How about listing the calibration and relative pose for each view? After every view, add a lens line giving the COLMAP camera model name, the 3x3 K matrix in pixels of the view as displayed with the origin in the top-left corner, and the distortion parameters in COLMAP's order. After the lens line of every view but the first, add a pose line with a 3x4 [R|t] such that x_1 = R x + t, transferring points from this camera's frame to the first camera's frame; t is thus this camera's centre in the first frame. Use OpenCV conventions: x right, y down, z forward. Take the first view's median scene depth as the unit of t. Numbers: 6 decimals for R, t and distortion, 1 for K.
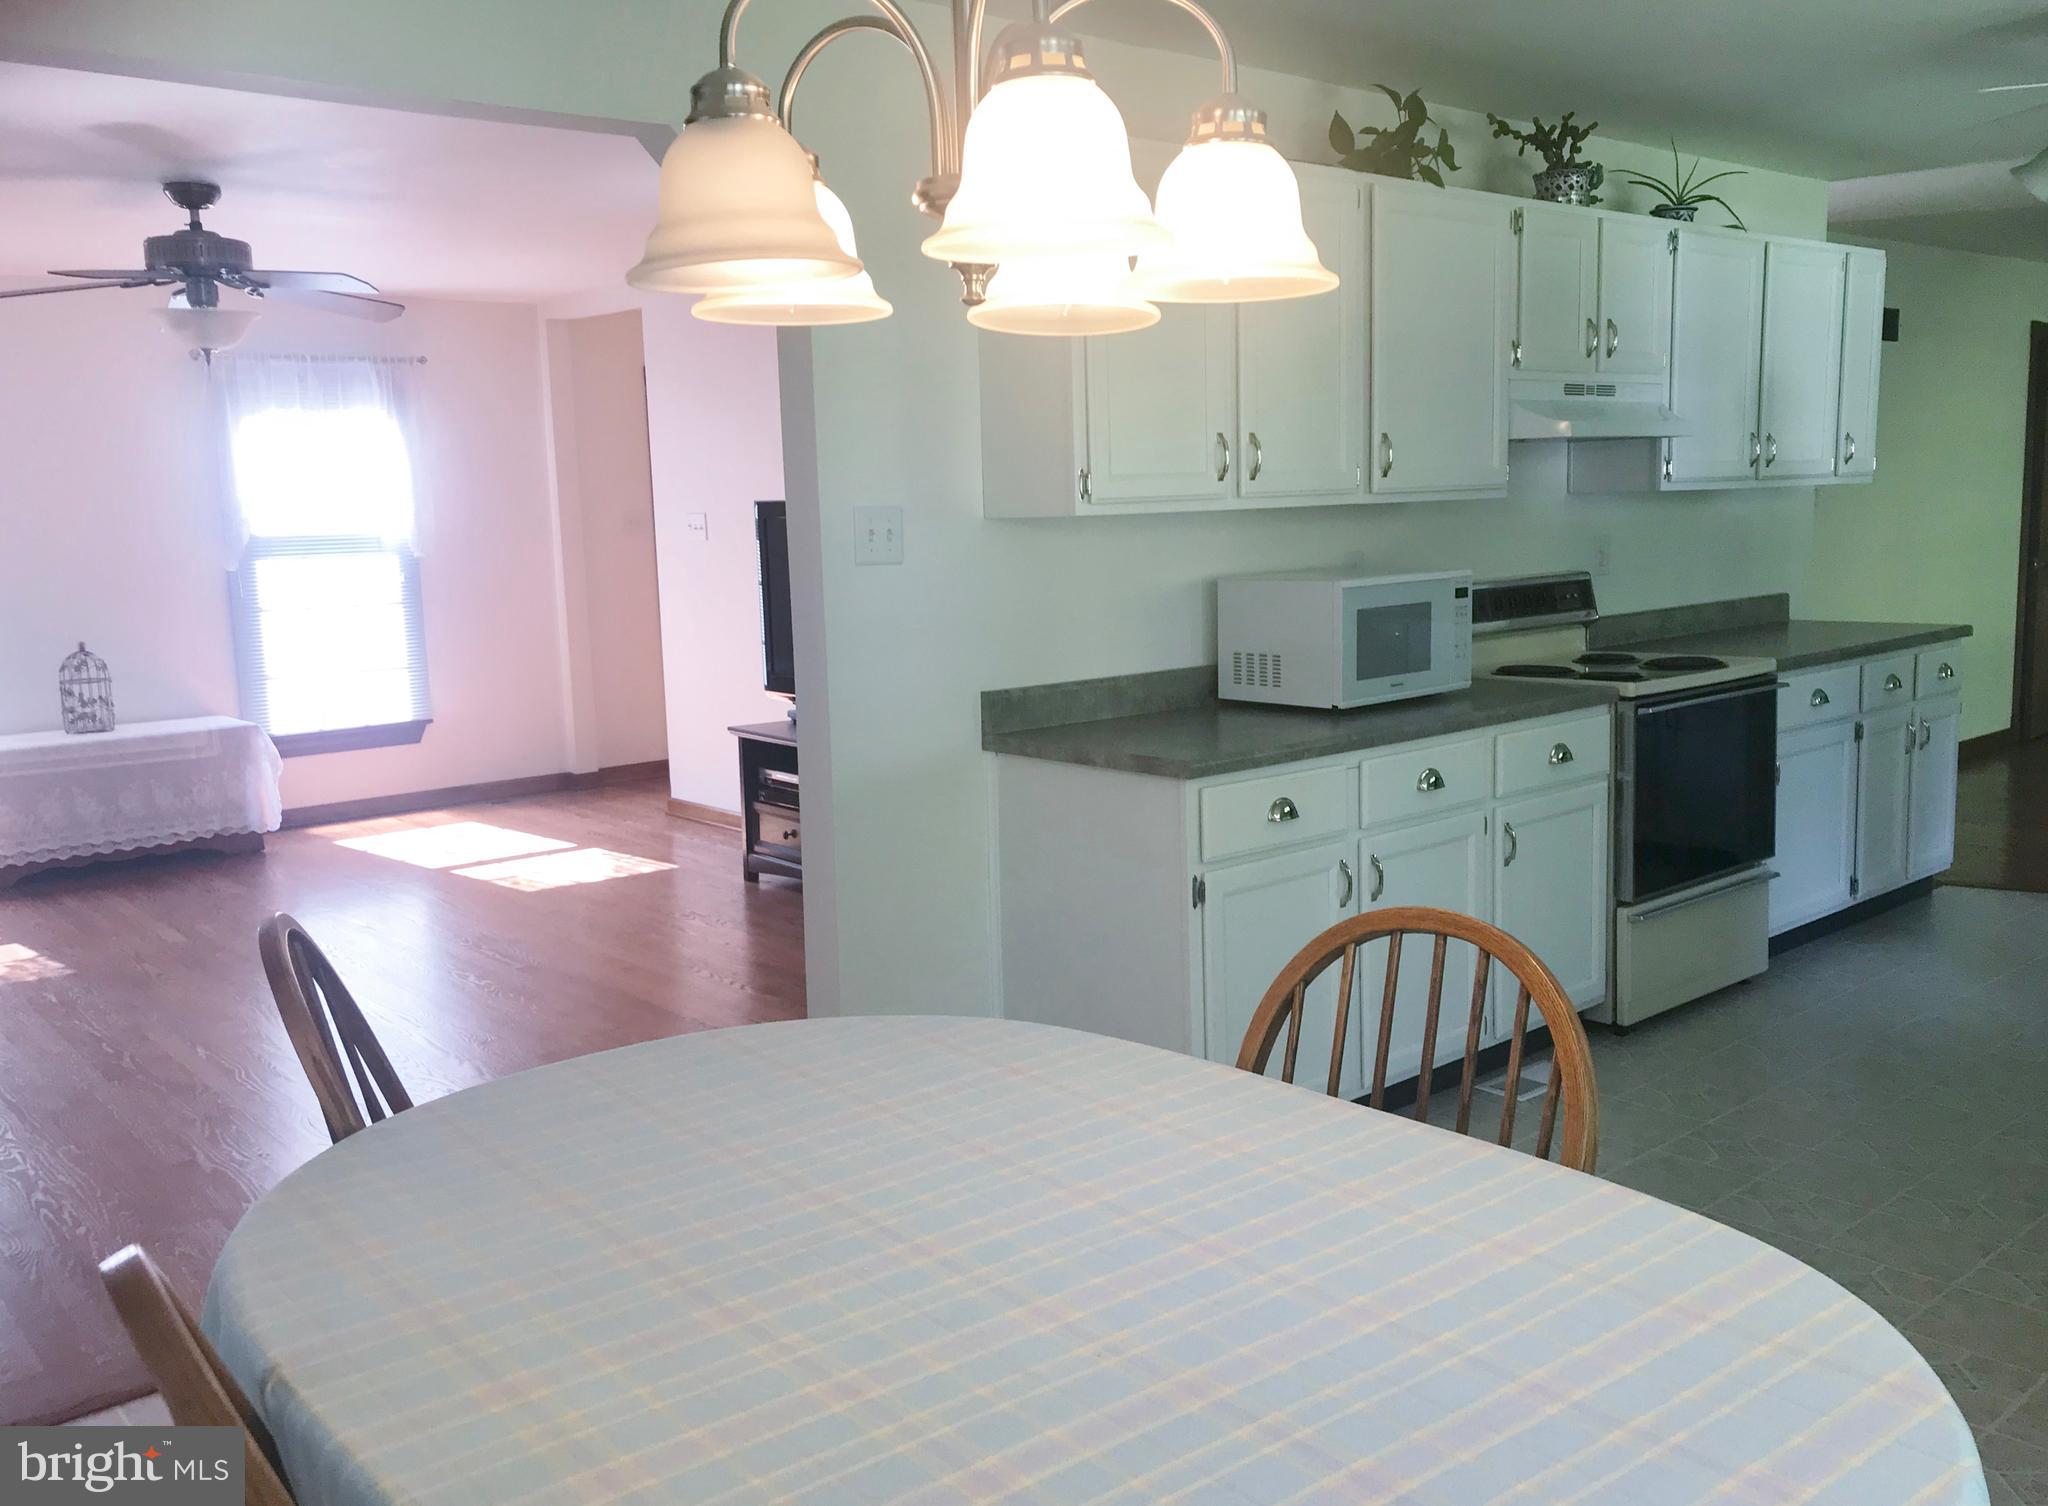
lens RADIAL K [[1719.0, 0, 1024.0], [0, 1719.0, 753.0], [0, 0, 1]] dist [0.007185, 0.012925]
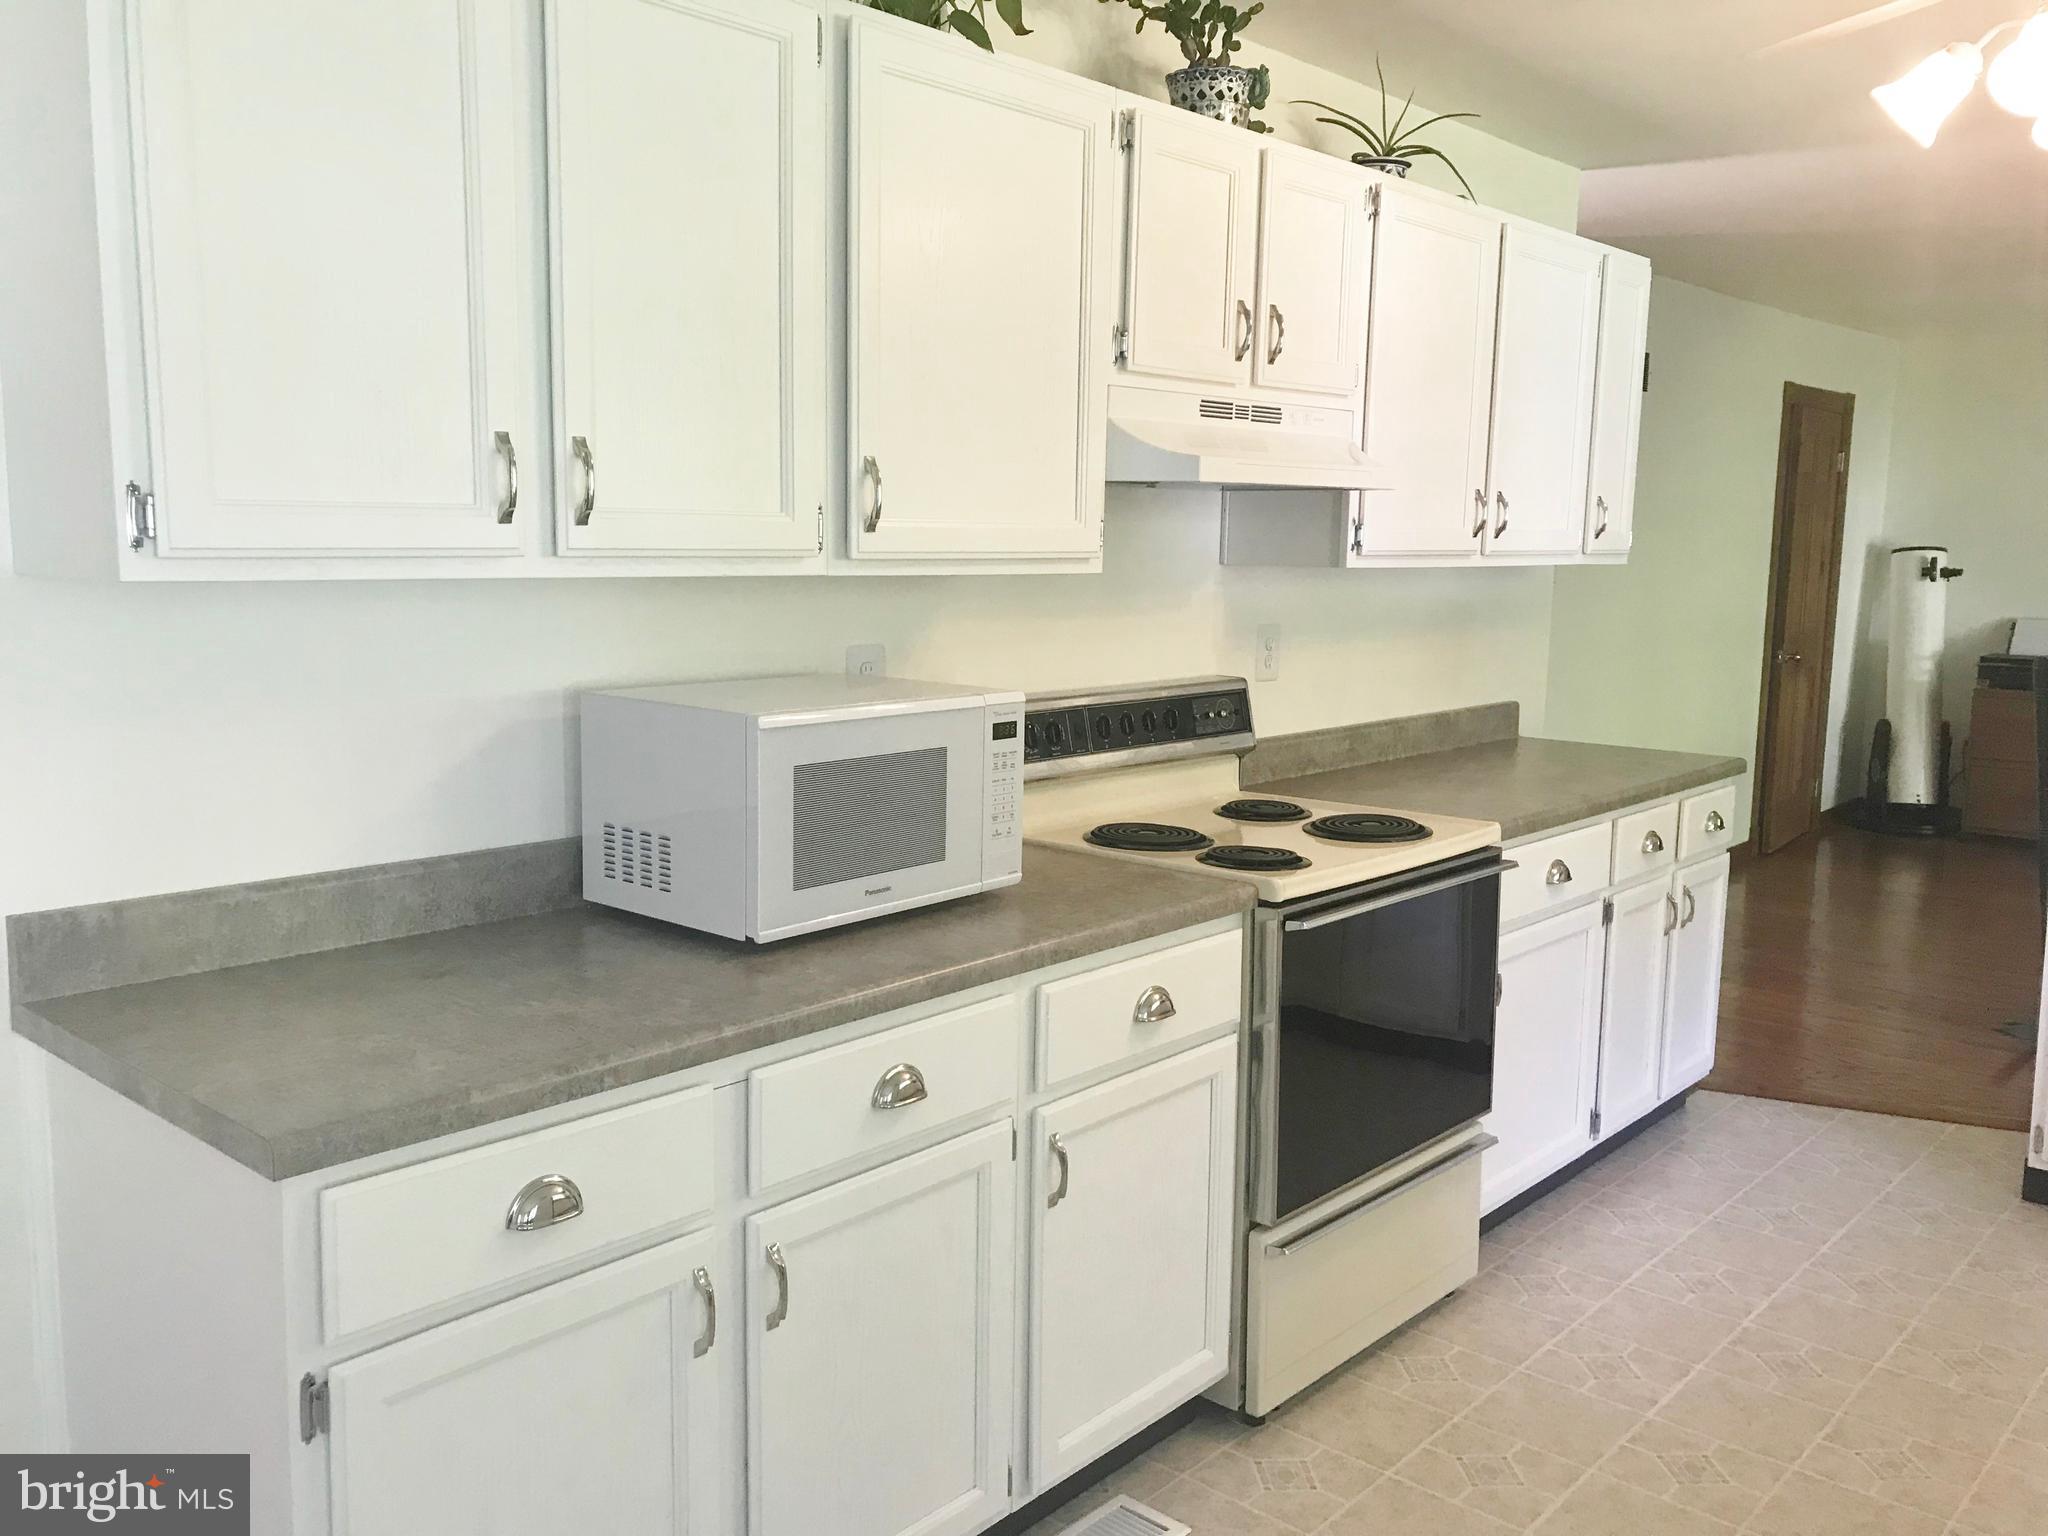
lens RADIAL K [[1691.4, 0, 1024.0], [0, 1691.4, 768.0], [0, 0, 1]] dist [0.078484, -0.151734]
pose [[0.989941, 0.028137, 0.138658, 0.161119], [-0.027441, 0.999599, -0.006934, -0.068339], [-0.138797, 0.003059, 0.990316, 0.370728]]
